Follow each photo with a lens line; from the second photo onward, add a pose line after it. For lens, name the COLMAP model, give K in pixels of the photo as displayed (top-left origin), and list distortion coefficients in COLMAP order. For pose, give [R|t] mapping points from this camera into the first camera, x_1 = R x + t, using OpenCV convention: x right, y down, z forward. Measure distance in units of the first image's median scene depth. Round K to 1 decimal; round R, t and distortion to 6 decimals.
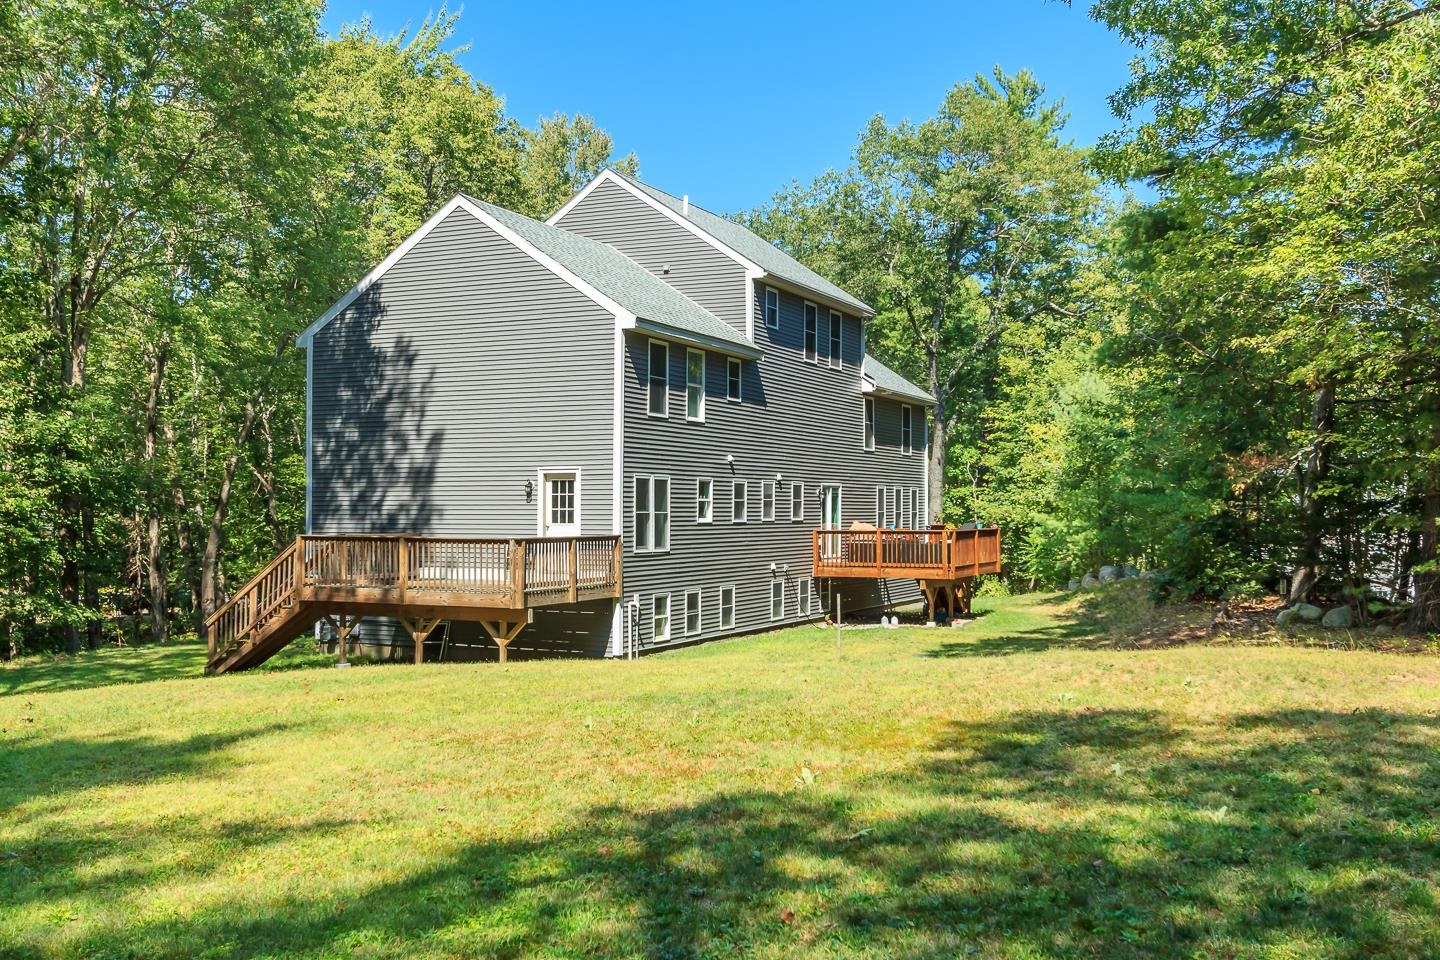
lens RADIAL K [[1367.6, 0, 720.0], [0, 1367.6, 480.0], [0, 0, 1]] dist [-0.001863, -0.011131]
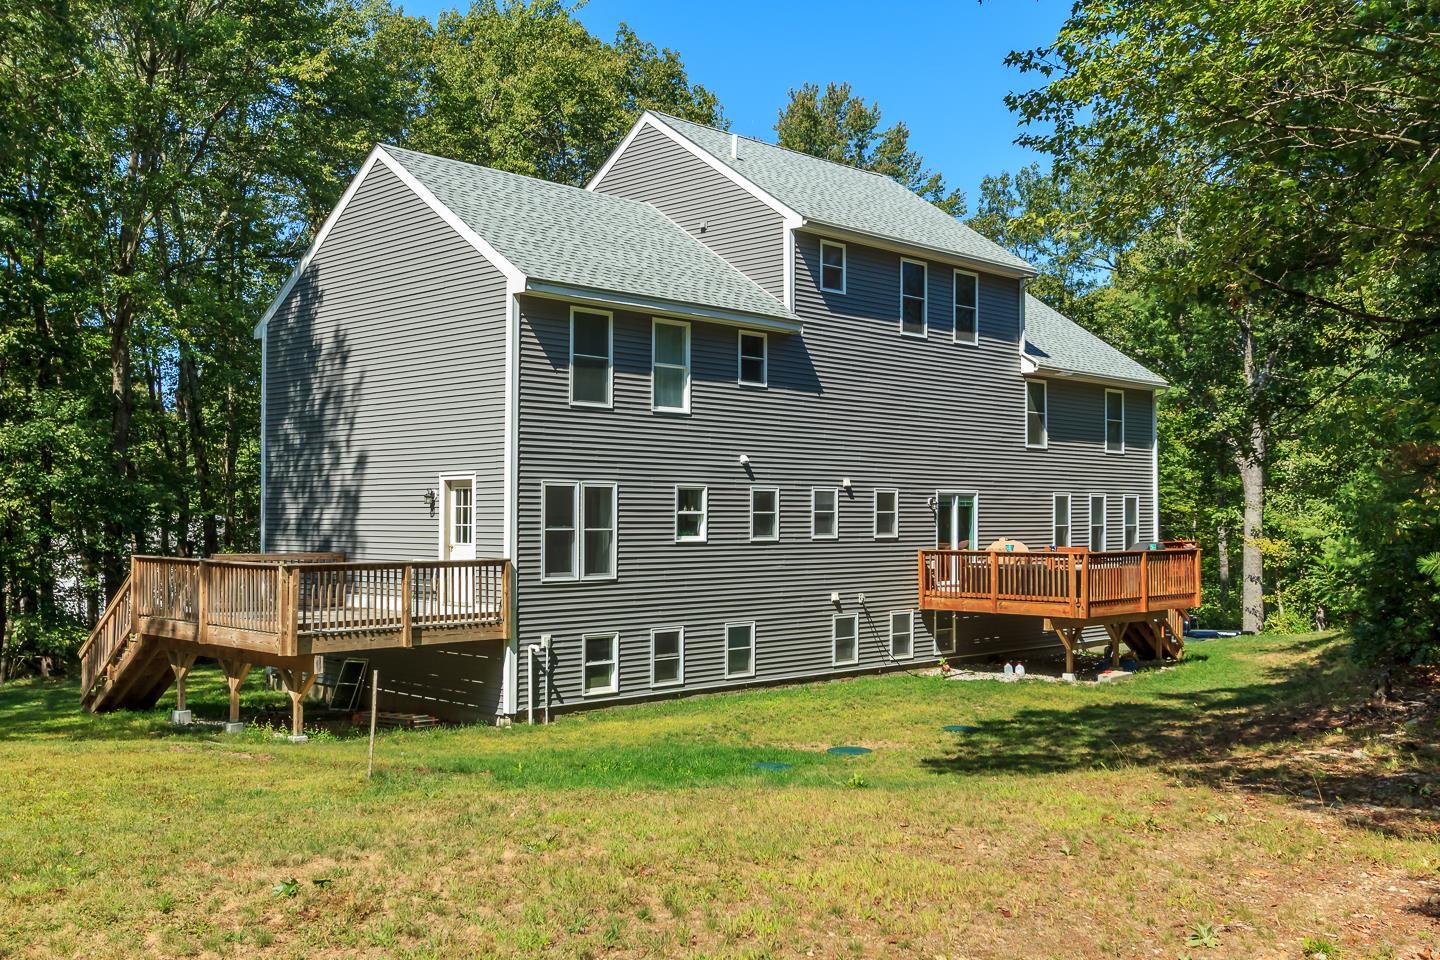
lens RADIAL K [[1367.6, 0, 720.0], [0, 1367.6, 480.0], [0, 0, 1]] dist [-0.001863, -0.011131]
pose [[0.947389, -0.007665, -0.319993, 0.270150], [0.005932, 0.999962, -0.006391, 0.001006], [0.320030, 0.004156, 0.947398, 0.281604]]
